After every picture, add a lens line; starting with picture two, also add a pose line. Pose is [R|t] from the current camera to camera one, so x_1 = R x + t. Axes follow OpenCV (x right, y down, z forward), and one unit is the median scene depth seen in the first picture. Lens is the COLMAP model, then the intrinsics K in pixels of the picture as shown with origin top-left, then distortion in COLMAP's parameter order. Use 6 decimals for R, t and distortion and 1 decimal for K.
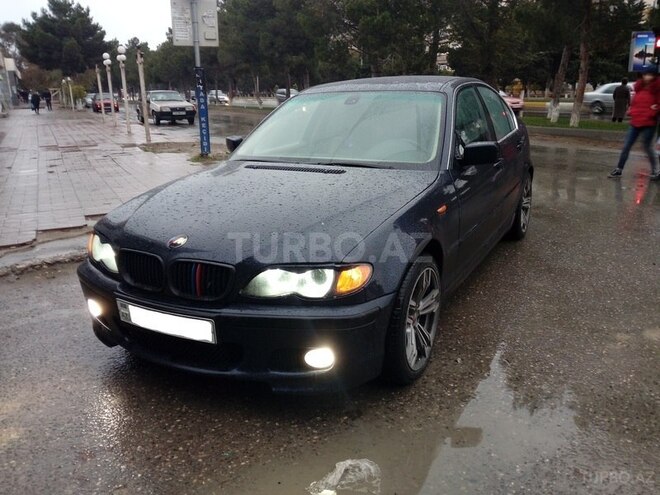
lens RADIAL K [[532.8, 0, 334.8], [0, 532.8, 250.7], [0, 0, 1]] dist [0.081354, -0.158874]
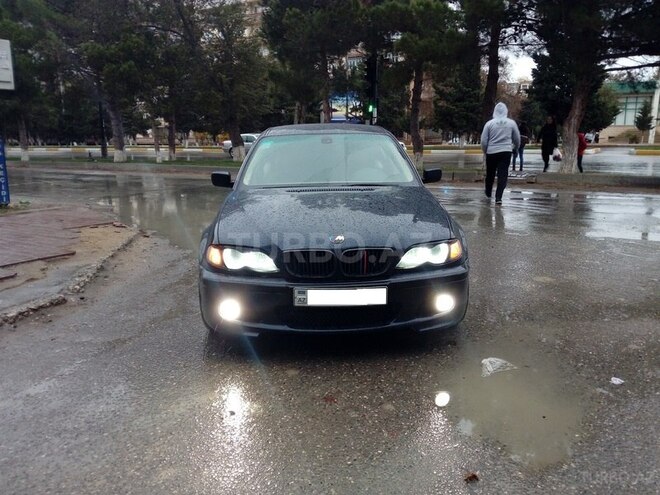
lens RADIAL K [[532.8, 0, 334.8], [0, 532.8, 250.7], [0, 0, 1]] dist [0.081354, -0.158874]
pose [[0.861172, -0.100322, 0.498316, -0.944777], [0.142323, 0.988708, -0.046909, 0.073413], [-0.487983, 0.111319, 0.865725, -0.160843]]
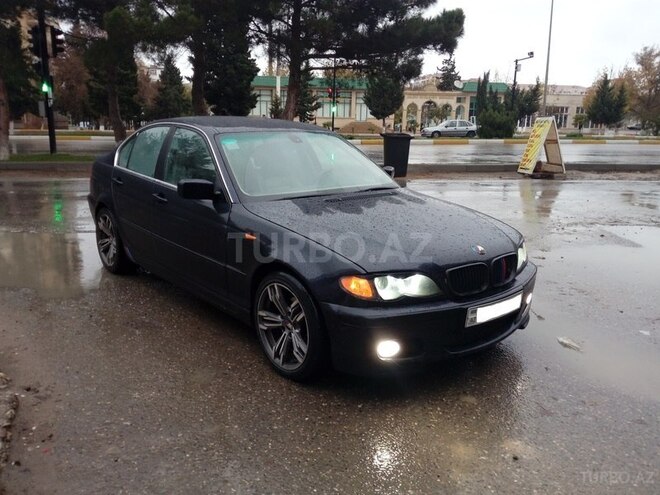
lens RADIAL K [[532.8, 0, 334.8], [0, 532.8, 250.7], [0, 0, 1]] dist [0.081354, -0.158874]
pose [[0.369061, -0.196361, 0.908425, -1.546722], [0.245032, 0.963402, 0.108697, -0.231142], [-0.896523, 0.182477, 0.403669, 0.762987]]
